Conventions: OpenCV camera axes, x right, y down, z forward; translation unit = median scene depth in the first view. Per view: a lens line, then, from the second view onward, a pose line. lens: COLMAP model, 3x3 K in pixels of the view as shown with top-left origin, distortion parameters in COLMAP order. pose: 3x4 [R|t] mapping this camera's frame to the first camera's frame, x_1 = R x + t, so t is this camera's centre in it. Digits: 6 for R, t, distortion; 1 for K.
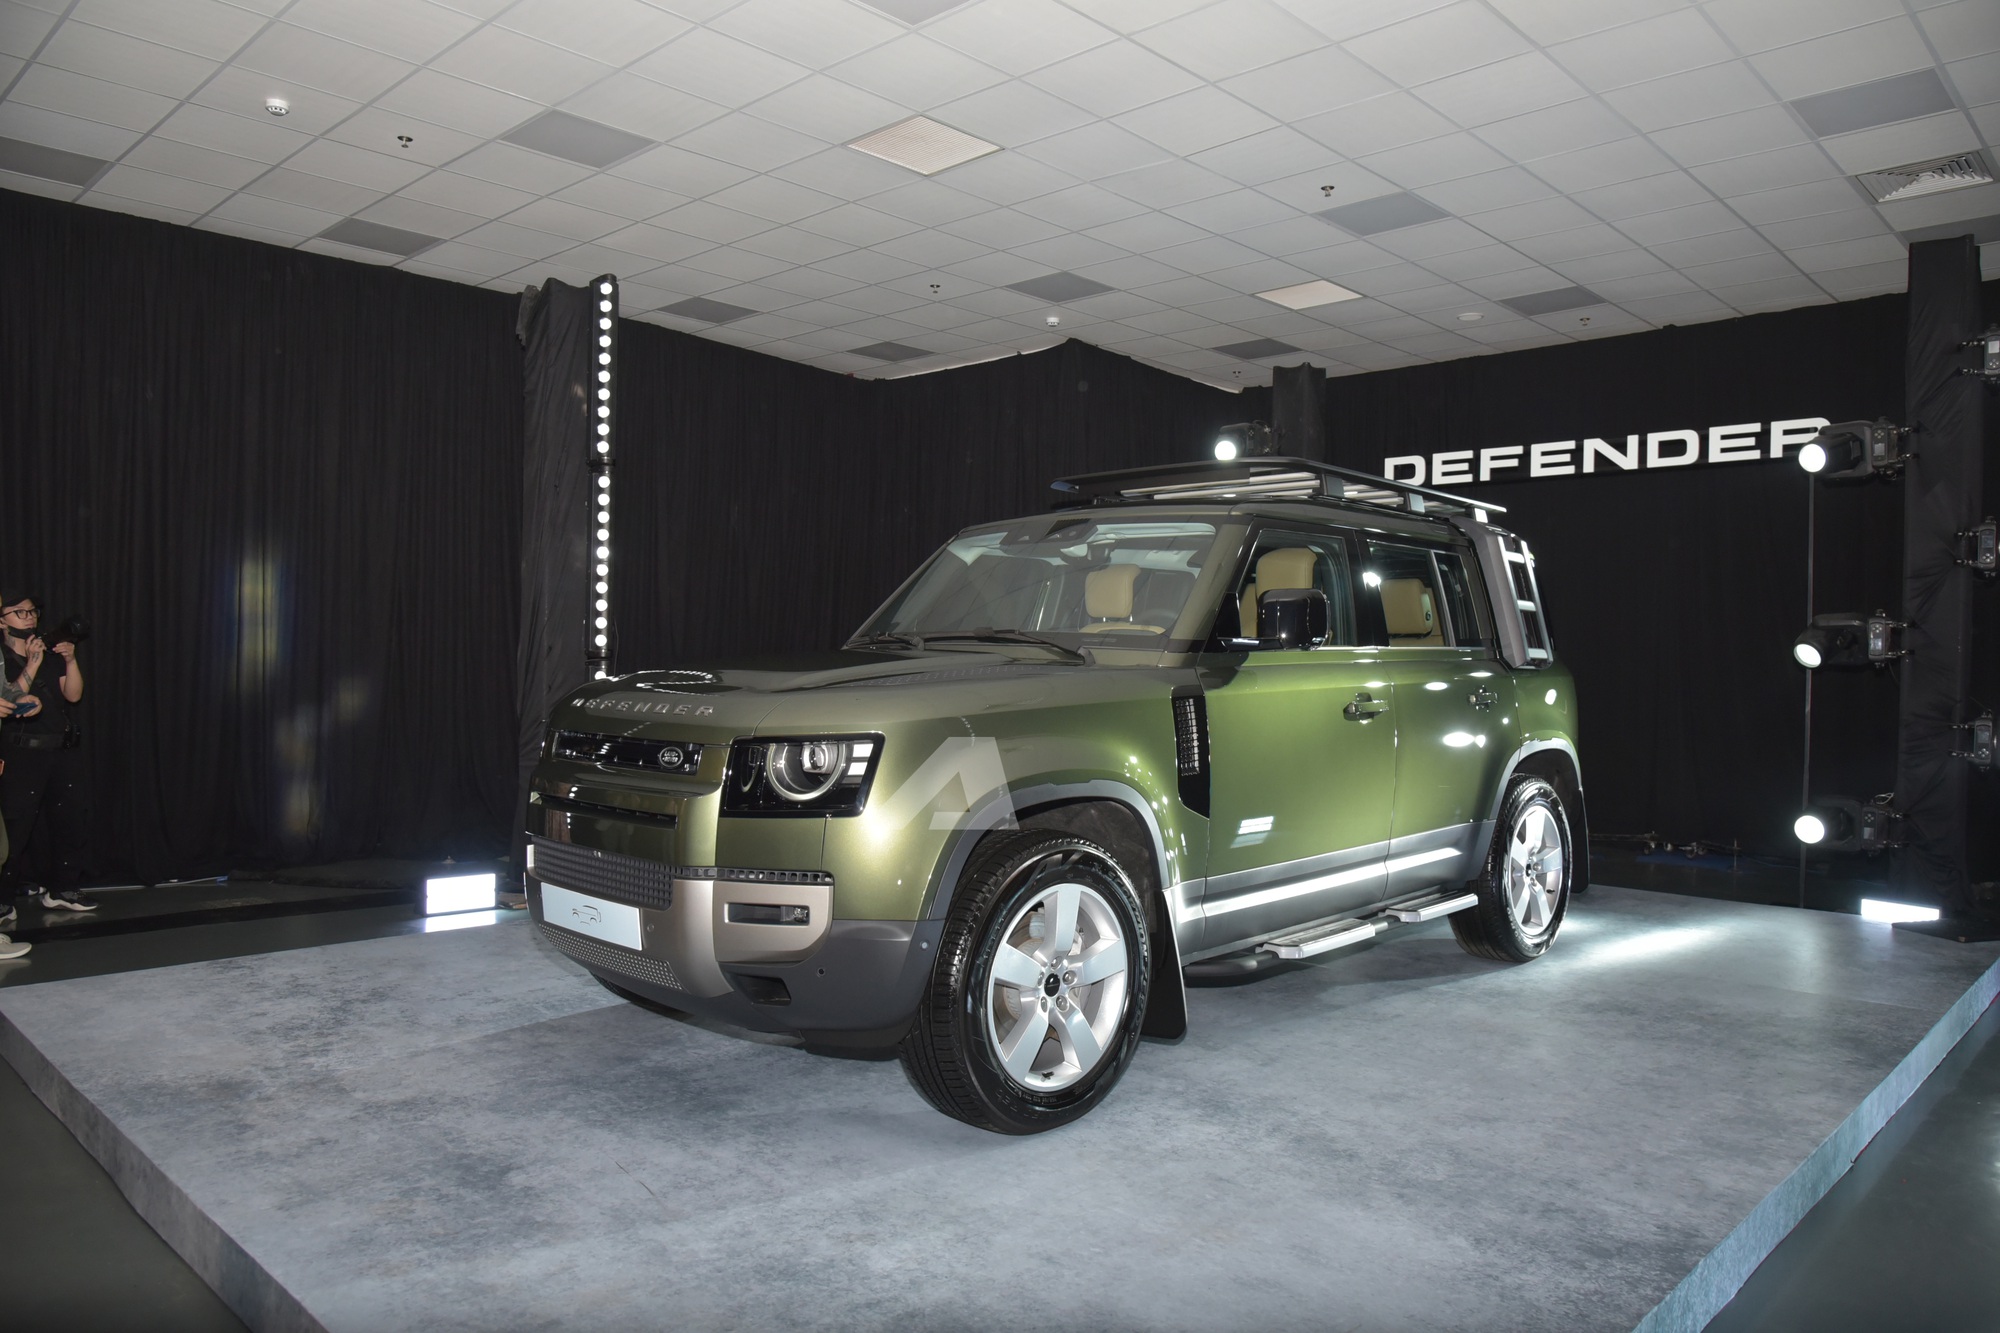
lens RADIAL K [[1323.8, 0, 1000.0], [0, 1323.8, 666.5], [0, 0, 1]] dist [-0.028596, 0.000135]
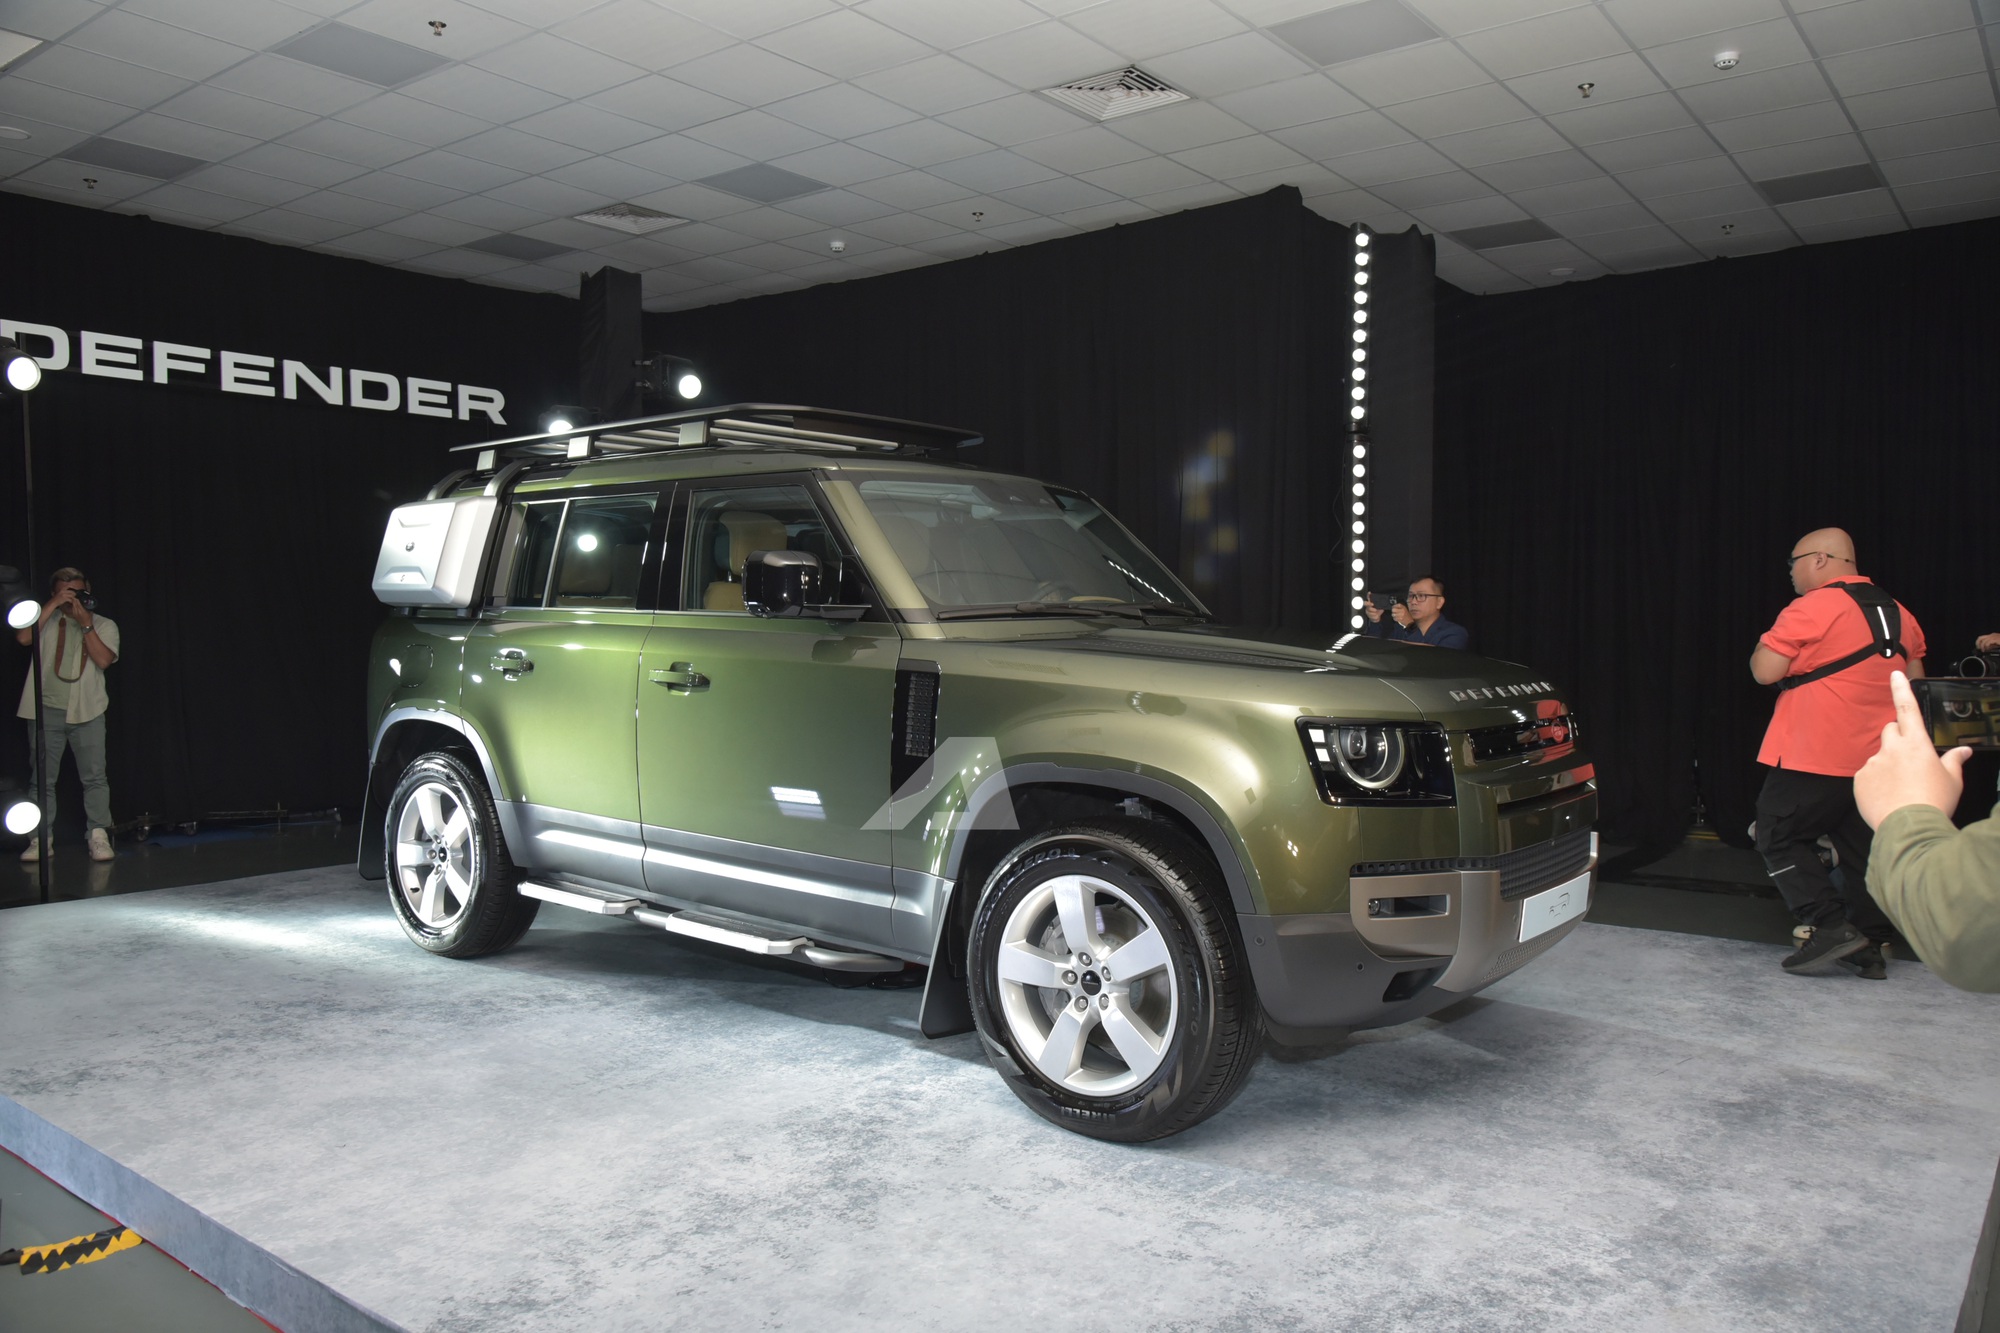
lens RADIAL K [[1427.4, 0, 1000.0], [0, 1427.4, 666.5], [0, 0, 1]] dist [-0.004755, -0.001155]
pose [[-0.078832, -0.048555, 0.995705, -1.207669], [0.001926, 0.998804, 0.048859, -0.035802], [-0.996886, 0.005770, -0.078644, 1.367071]]
